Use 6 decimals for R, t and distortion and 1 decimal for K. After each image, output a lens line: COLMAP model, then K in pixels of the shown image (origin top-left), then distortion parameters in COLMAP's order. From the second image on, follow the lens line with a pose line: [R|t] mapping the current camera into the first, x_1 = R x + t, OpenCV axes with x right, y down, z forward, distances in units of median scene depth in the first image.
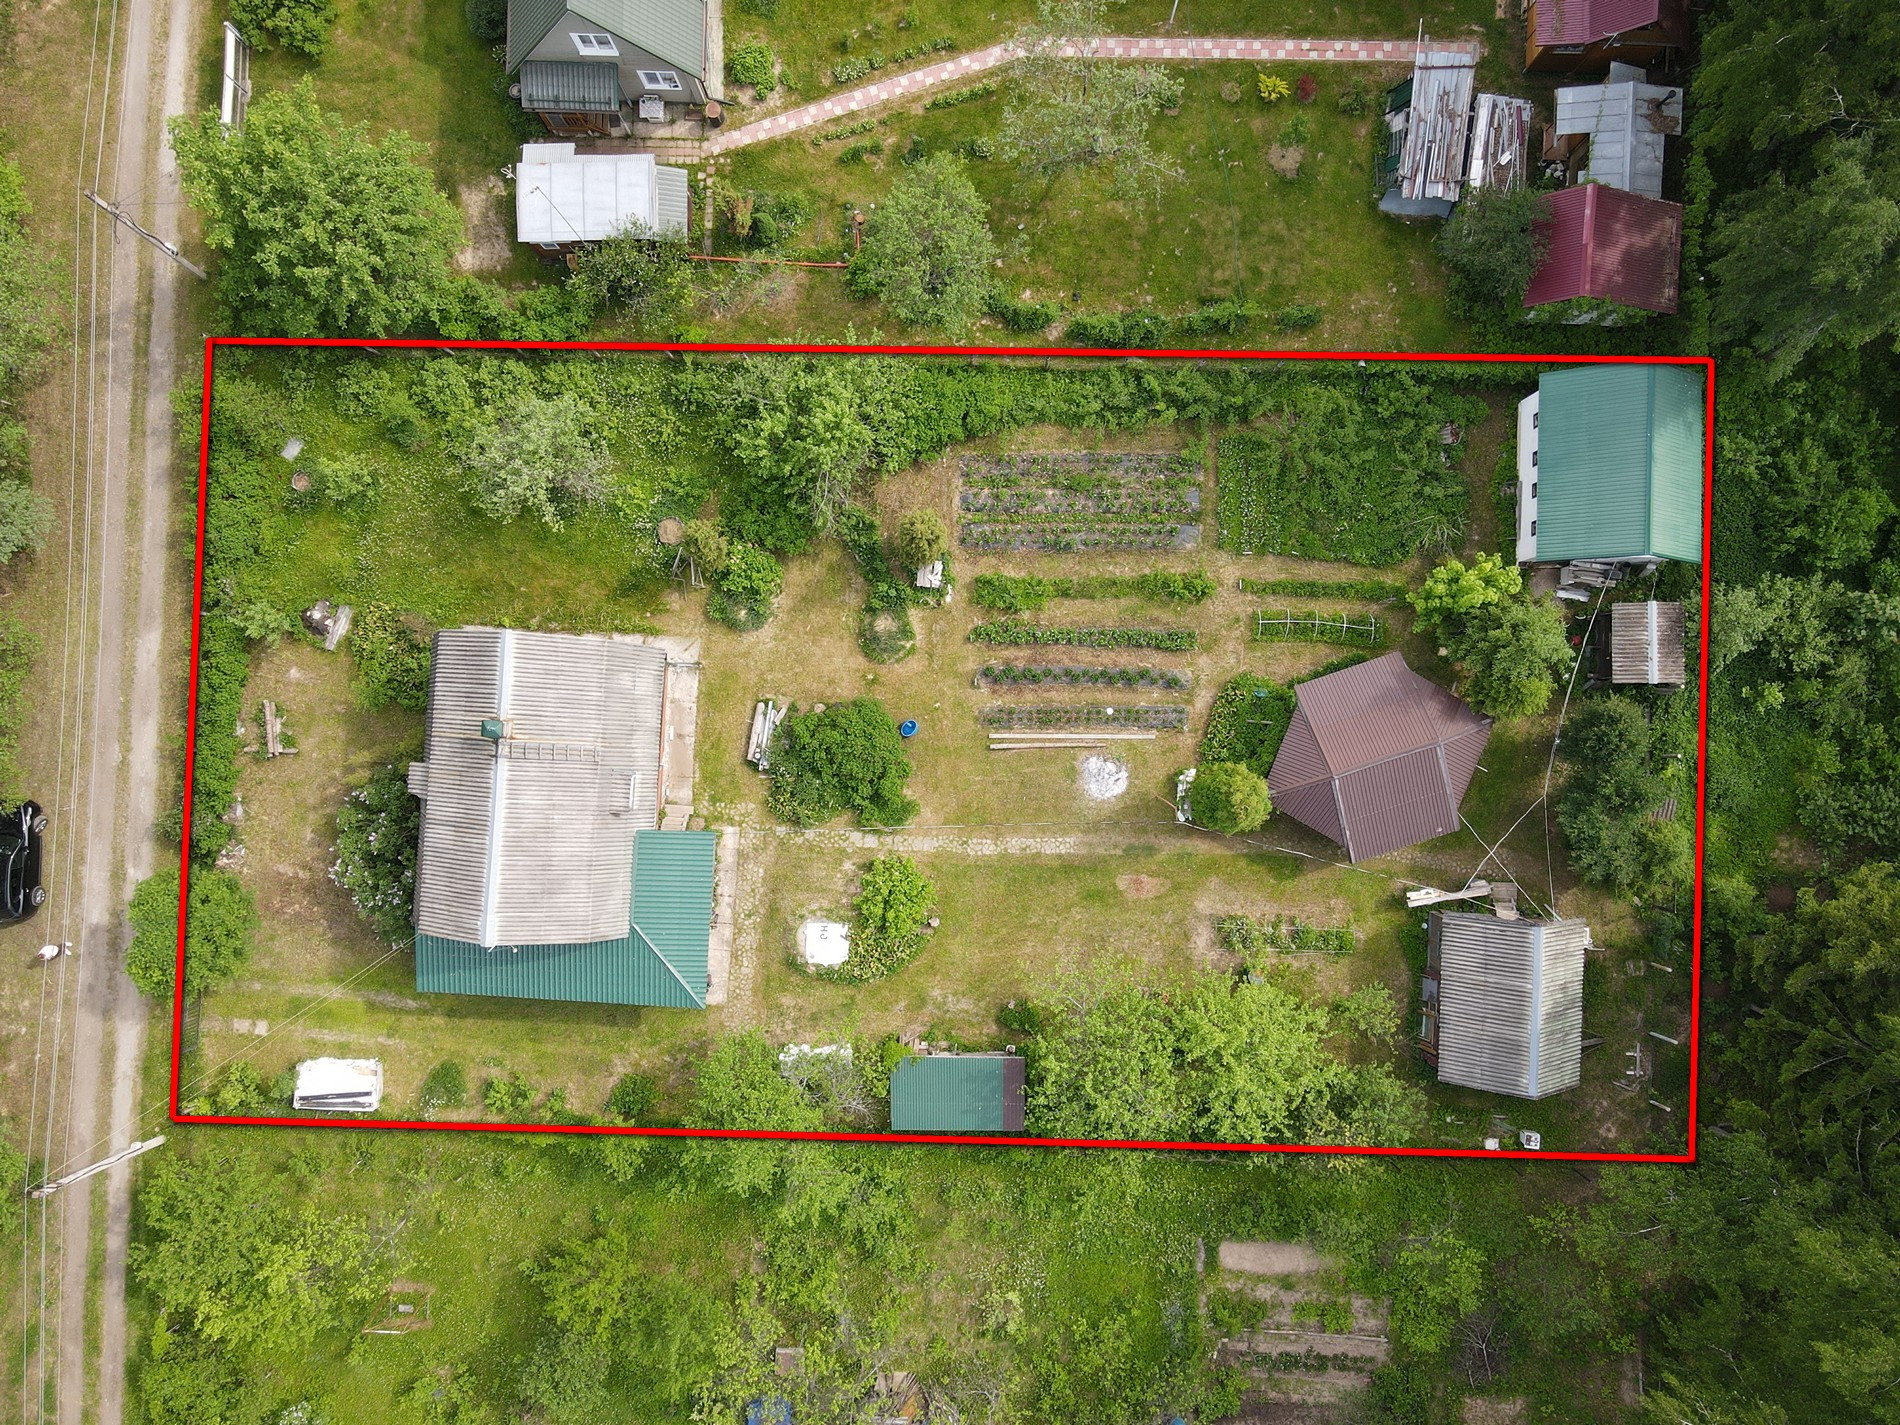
lens RADIAL K [[1404.6, 0, 950.0], [0, 1404.6, 712.5], [0, 0, 1]] dist [0.004320, 0.007901]
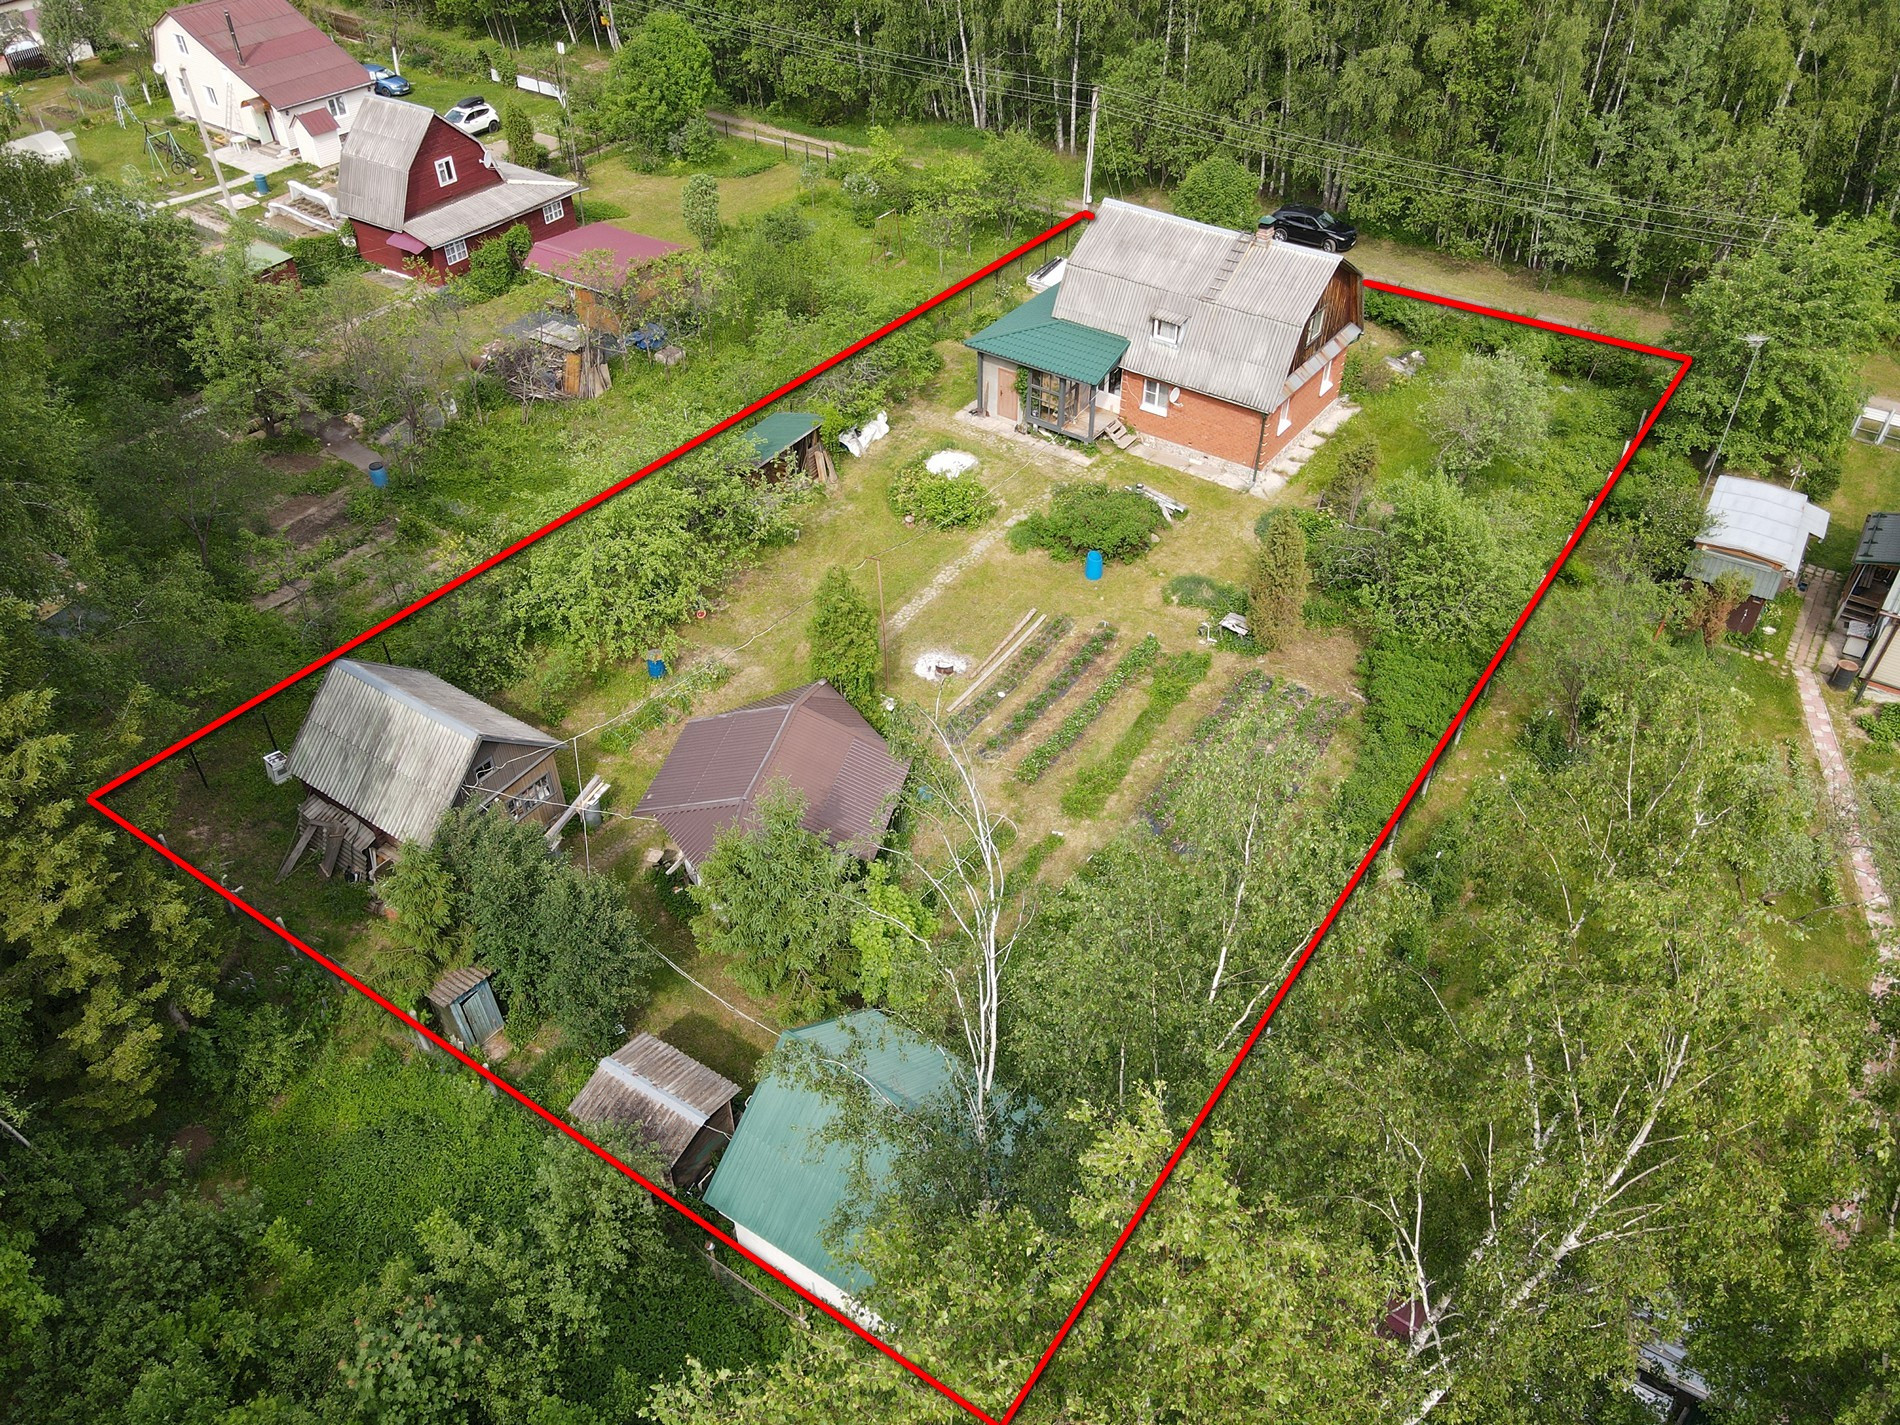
lens RADIAL K [[1391.8, 0, 942.0], [0, 1391.8, 709.5], [0, 0, 1]] dist [0.007799, 0.009669]
pose [[-0.537702, 0.563420, -0.627244, 0.668847], [-0.842732, -0.336142, 0.420490, -0.329528], [0.026070, 0.754696, 0.655556, 0.449142]]
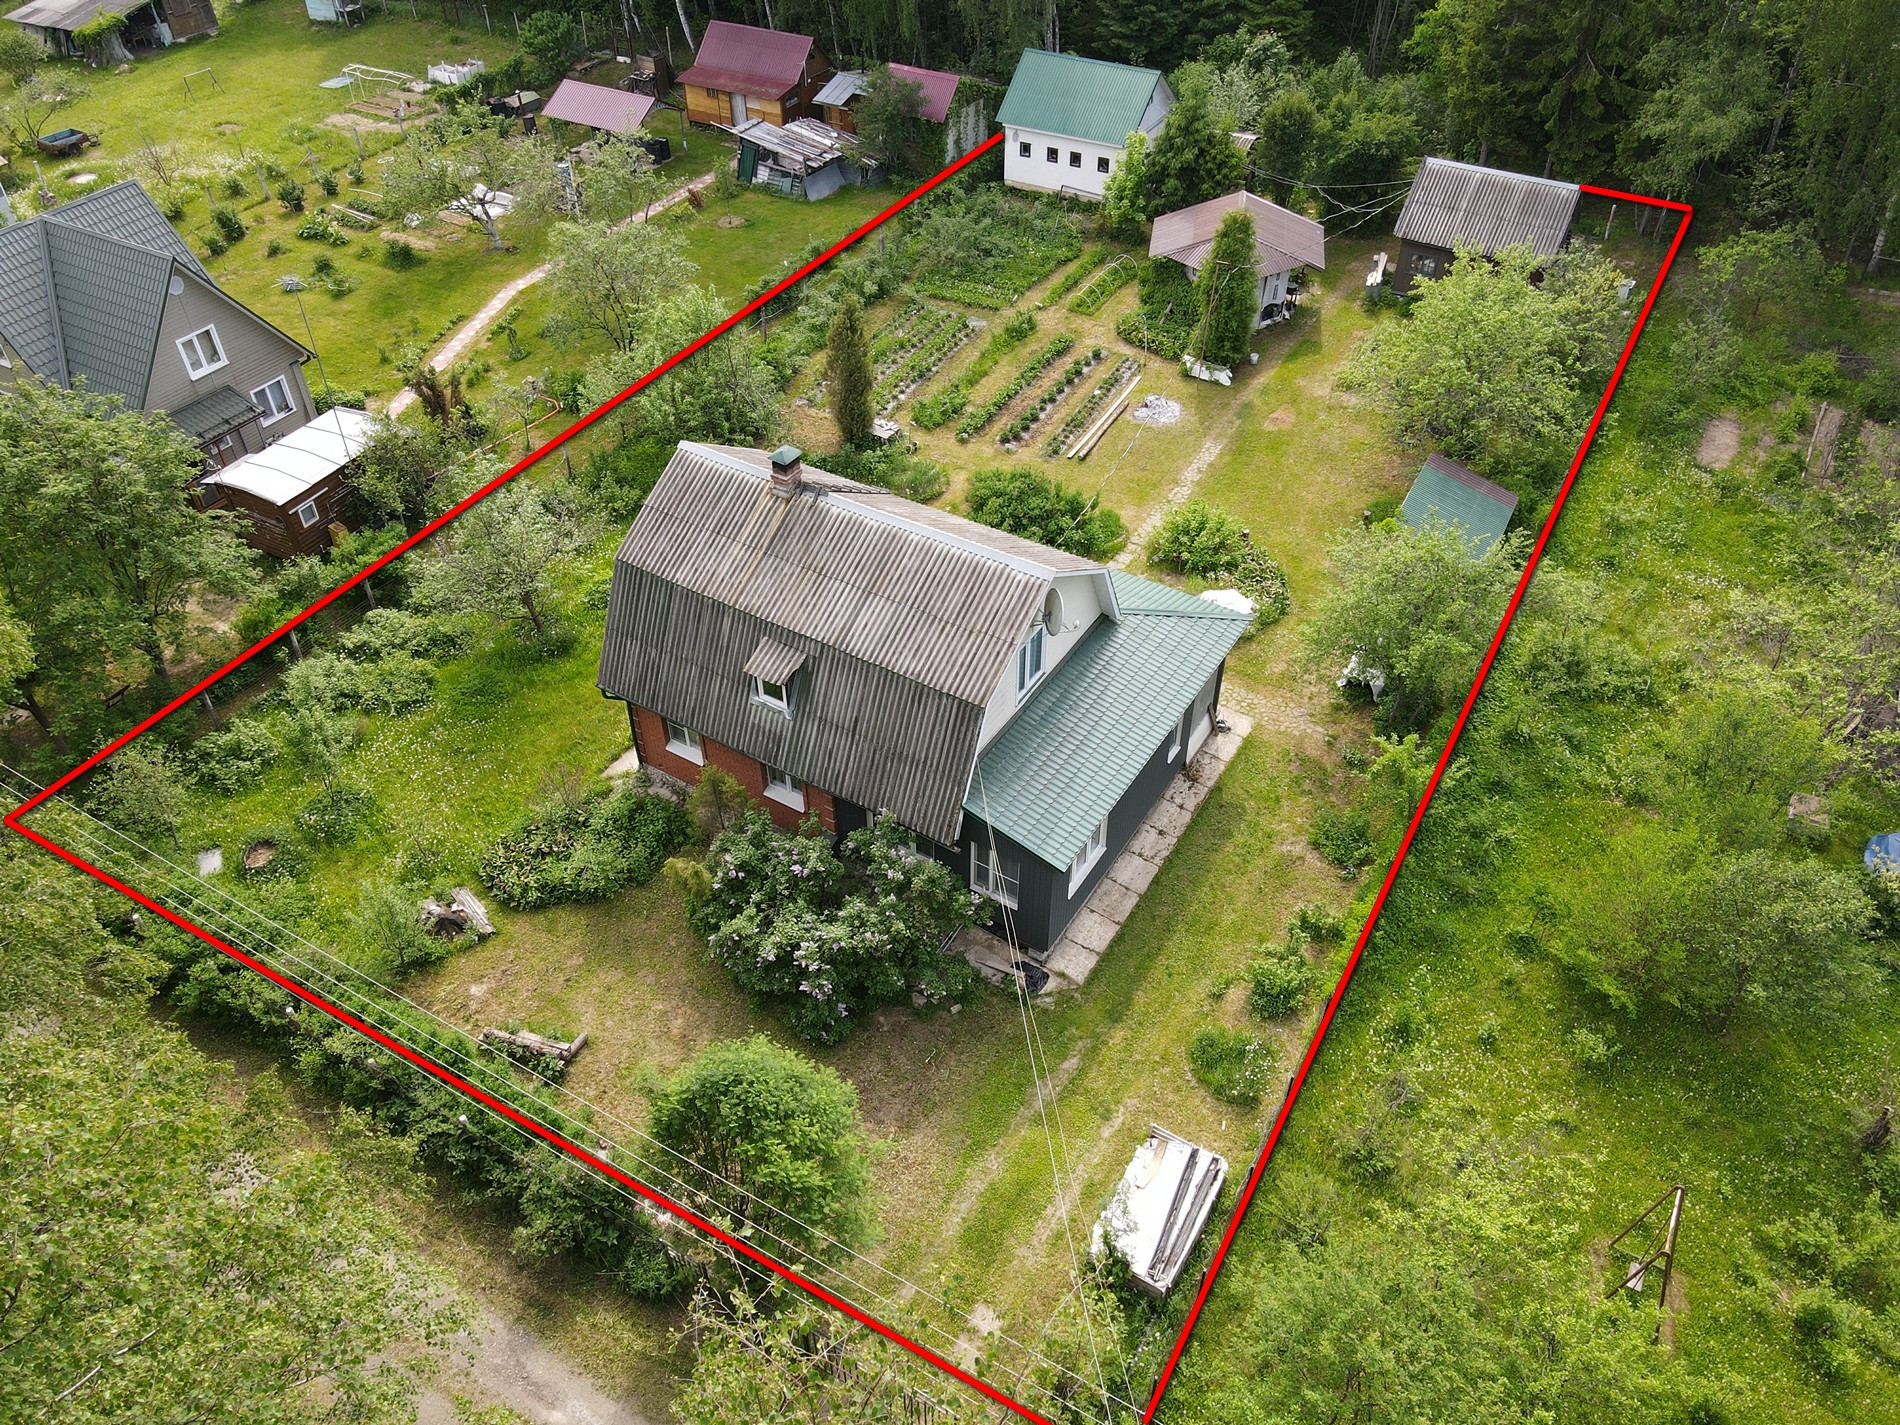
lens RADIAL K [[1391.8, 0, 942.0], [0, 1391.8, 709.5], [0, 0, 1]] dist [0.007799, 0.009669]
pose [[0.479211, -0.573539, 0.664386, -0.703834], [0.877635, 0.322320, -0.354778, 0.317253], [-0.010666, 0.753102, 0.657817, 0.531699]]
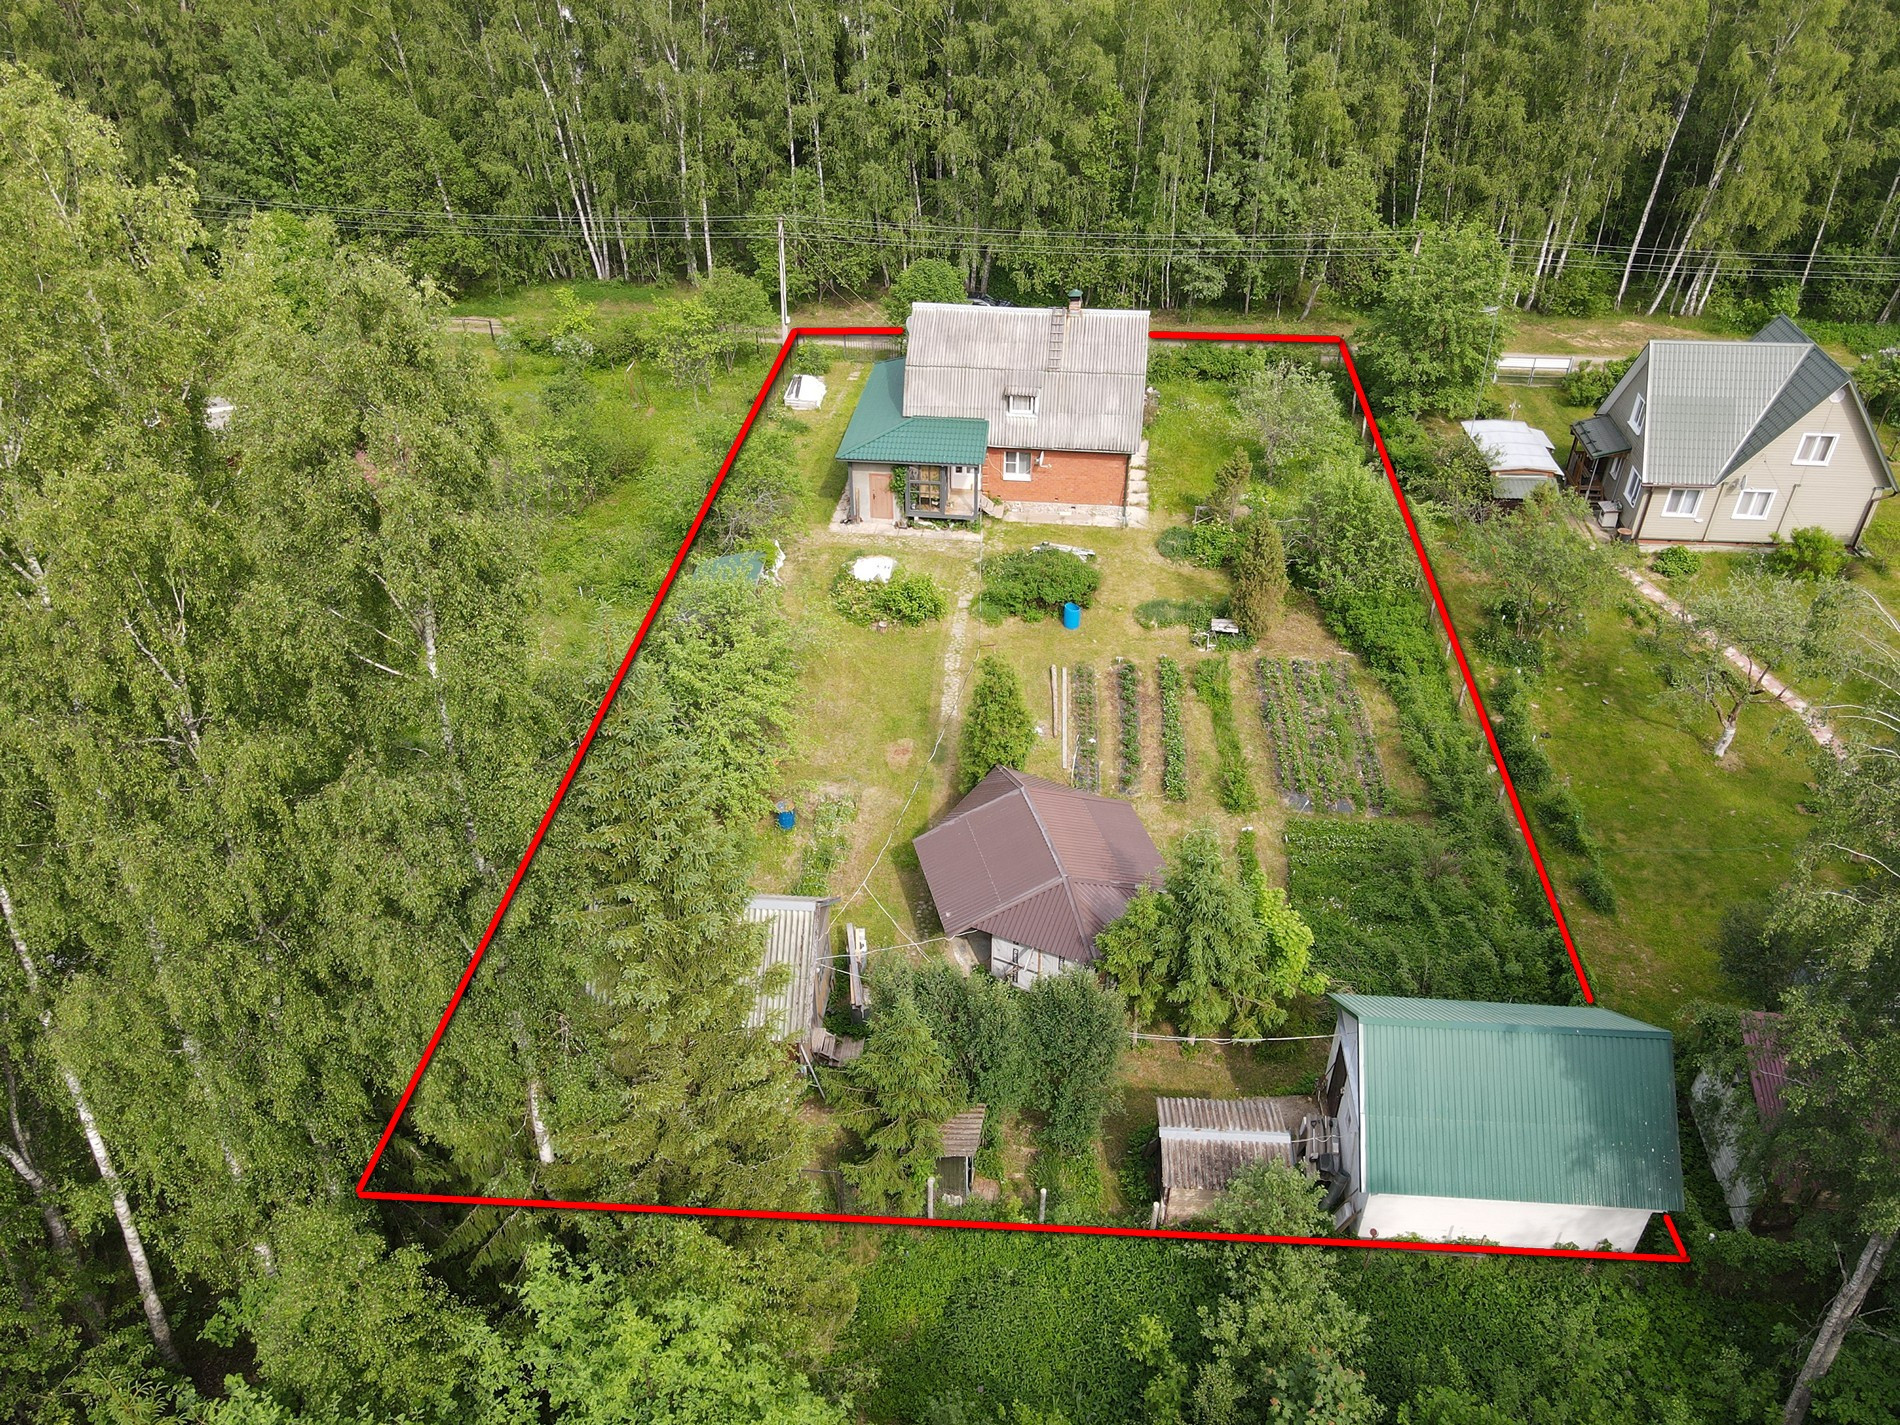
lens RADIAL K [[1404.6, 0, 950.0], [0, 1404.6, 712.5], [0, 0, 1]] dist [0.004320, 0.007901]
pose [[-0.058846, 0.597744, -0.799524, 0.839419], [-0.998065, -0.019111, 0.059171, 0.037832], [0.020090, 0.801459, 0.597712, 0.434584]]
